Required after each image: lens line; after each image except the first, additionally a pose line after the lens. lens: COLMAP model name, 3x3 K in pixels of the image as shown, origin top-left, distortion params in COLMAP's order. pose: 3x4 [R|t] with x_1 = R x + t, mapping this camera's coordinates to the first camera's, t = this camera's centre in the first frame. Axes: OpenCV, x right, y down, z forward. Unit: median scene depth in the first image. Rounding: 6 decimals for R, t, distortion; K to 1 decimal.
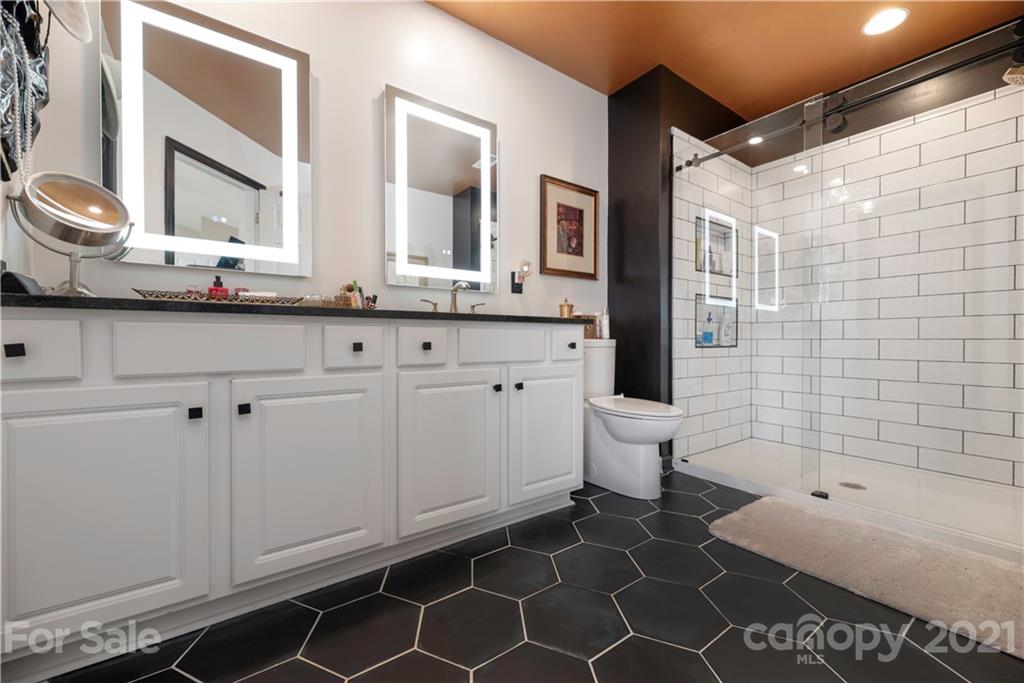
lens RADIAL K [[416.6, 0, 517.6], [0, 416.6, 342.3], [0, 0, 1]] dist [0.005391, 0.000794]
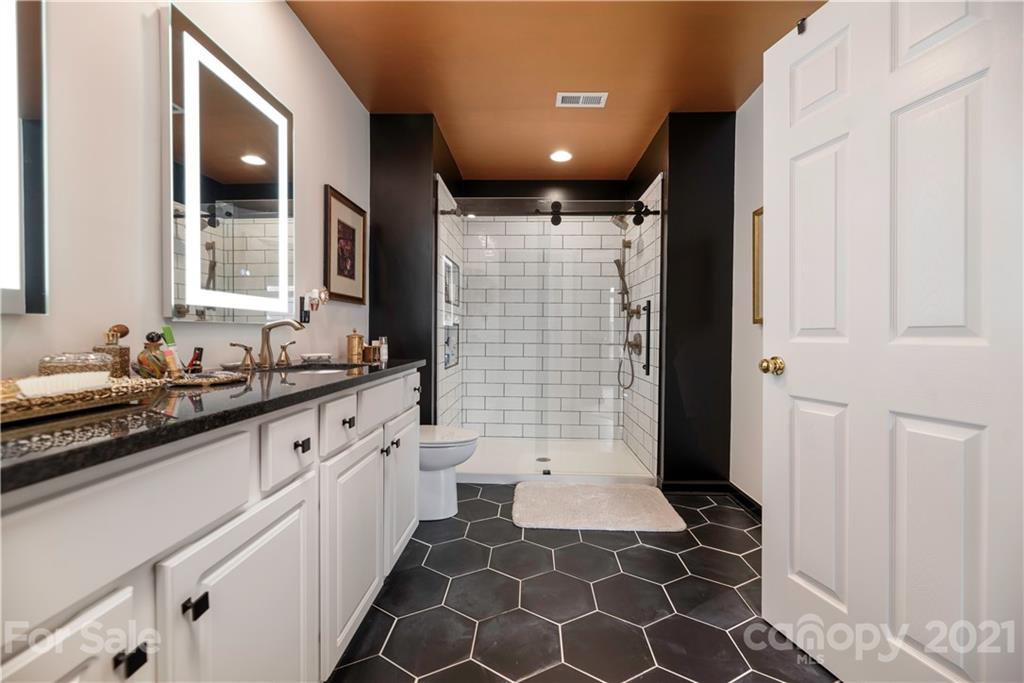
lens RADIAL K [[416.6, 0, 522.4], [0, 416.6, 337.2], [0, 0, 1]] dist [0.005391, 0.000794]
pose [[0.610941, -0.003350, 0.791669, -0.384109], [-0.007459, 0.999922, 0.009988, -0.097807], [-0.791641, -0.012007, 0.610869, 0.145823]]
